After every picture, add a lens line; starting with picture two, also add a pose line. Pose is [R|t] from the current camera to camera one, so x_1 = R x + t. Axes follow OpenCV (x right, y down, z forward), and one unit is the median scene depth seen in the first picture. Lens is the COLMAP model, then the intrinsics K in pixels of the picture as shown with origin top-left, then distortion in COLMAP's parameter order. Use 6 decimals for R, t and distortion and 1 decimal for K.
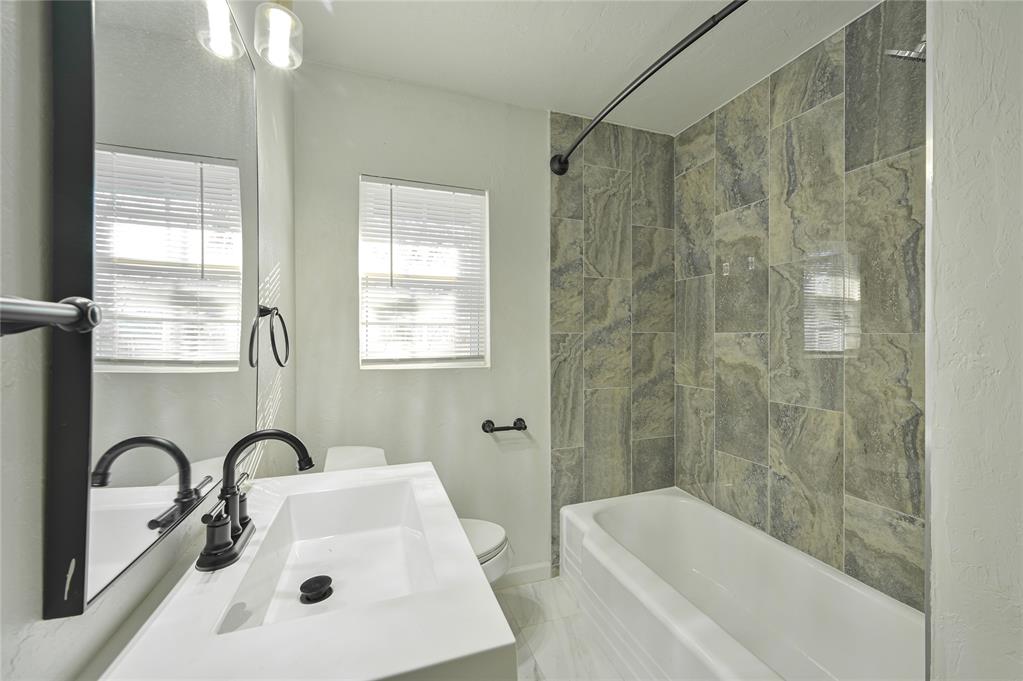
lens RADIAL K [[406.5, 0, 514.2], [0, 406.5, 336.8], [0, 0, 1]] dist [0.002362, 0.000265]
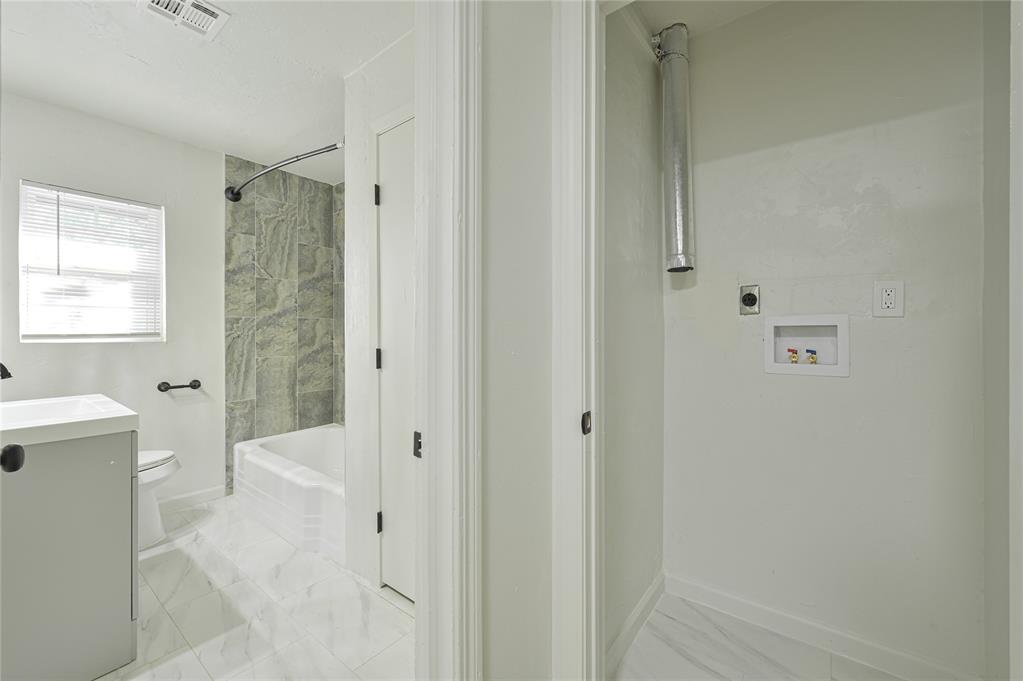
lens RADIAL K [[406.5, 0, 507.2], [0, 406.5, 330.6], [0, 0, 1]] dist [0.002362, 0.000265]
pose [[0.848064, -0.001684, 0.529891, 0.179938], [0.007499, 0.999933, -0.008825, 0.060421], [-0.529841, 0.011458, 0.848020, -0.701974]]
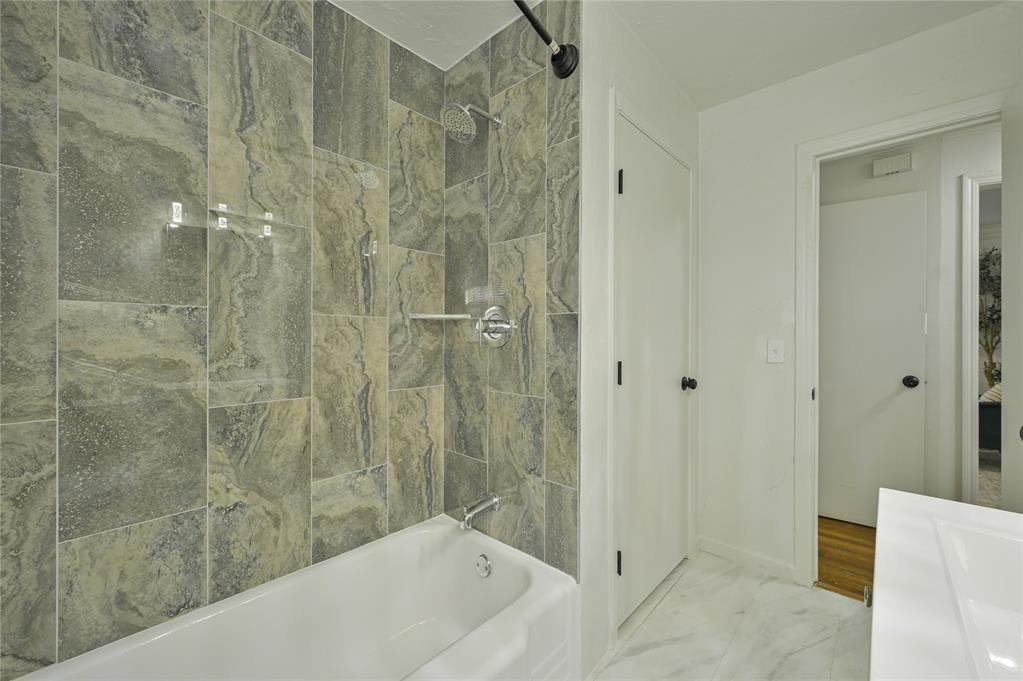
lens RADIAL K [[406.5, 0, 511.7], [0, 406.5, 336.6], [0, 0, 1]] dist [0.002362, 0.000265]
pose [[-0.465883, -0.001871, 0.884844, -0.200281], [-0.004917, 0.999988, -0.000474, 0.034717], [-0.884833, -0.004571, -0.465887, 0.827632]]
